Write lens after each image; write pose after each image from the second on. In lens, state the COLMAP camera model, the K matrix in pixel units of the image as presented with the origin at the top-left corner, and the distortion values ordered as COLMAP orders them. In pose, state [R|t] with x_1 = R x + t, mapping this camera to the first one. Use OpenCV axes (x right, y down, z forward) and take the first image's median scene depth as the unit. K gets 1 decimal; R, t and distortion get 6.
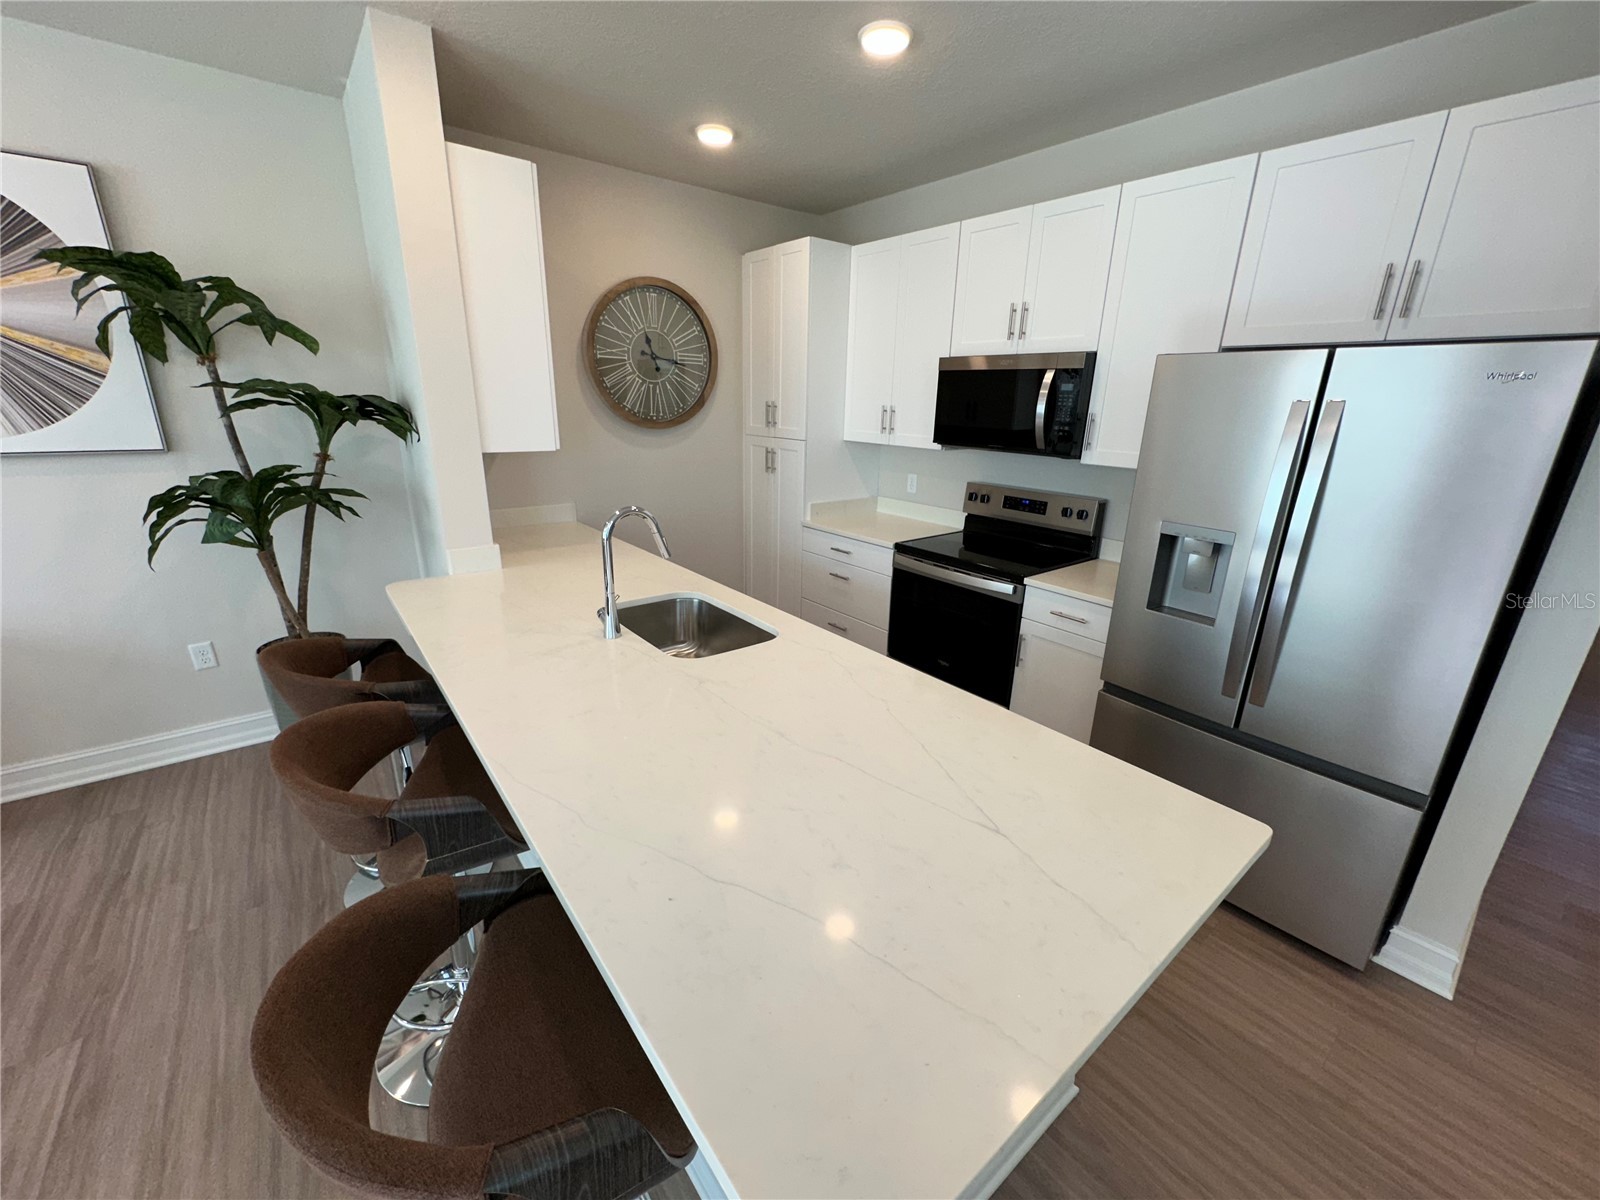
lens RADIAL K [[641.3, 0, 800.0], [0, 641.3, 600.0], [0, 0, 1]] dist [-0.000092, -0.000039]
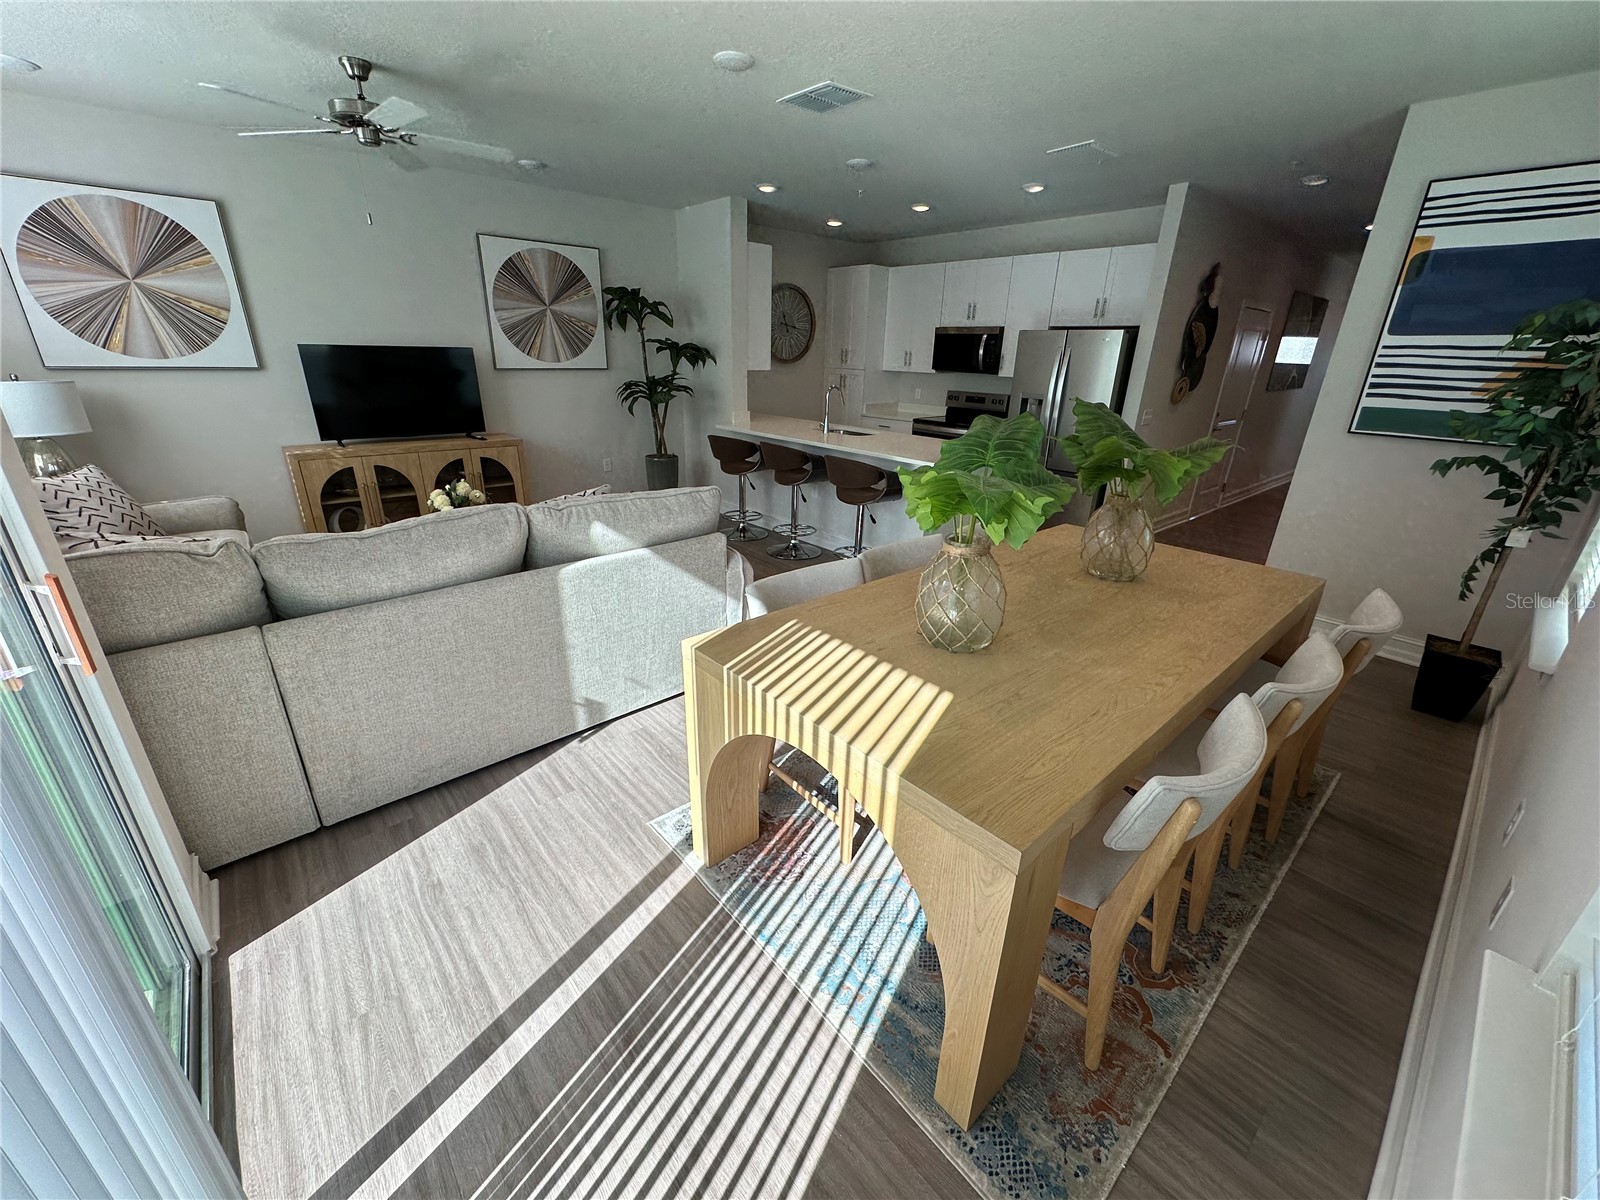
lens RADIAL K [[638.0, 0, 800.0], [0, 638.0, 600.0], [0, 0, 1]] dist [-0.017113, -0.000059]
pose [[0.998787, -0.016089, 0.046535, -0.372237], [0.012936, 0.997651, 0.067263, 0.406179], [-0.047508, -0.066579, 0.996649, -1.231215]]
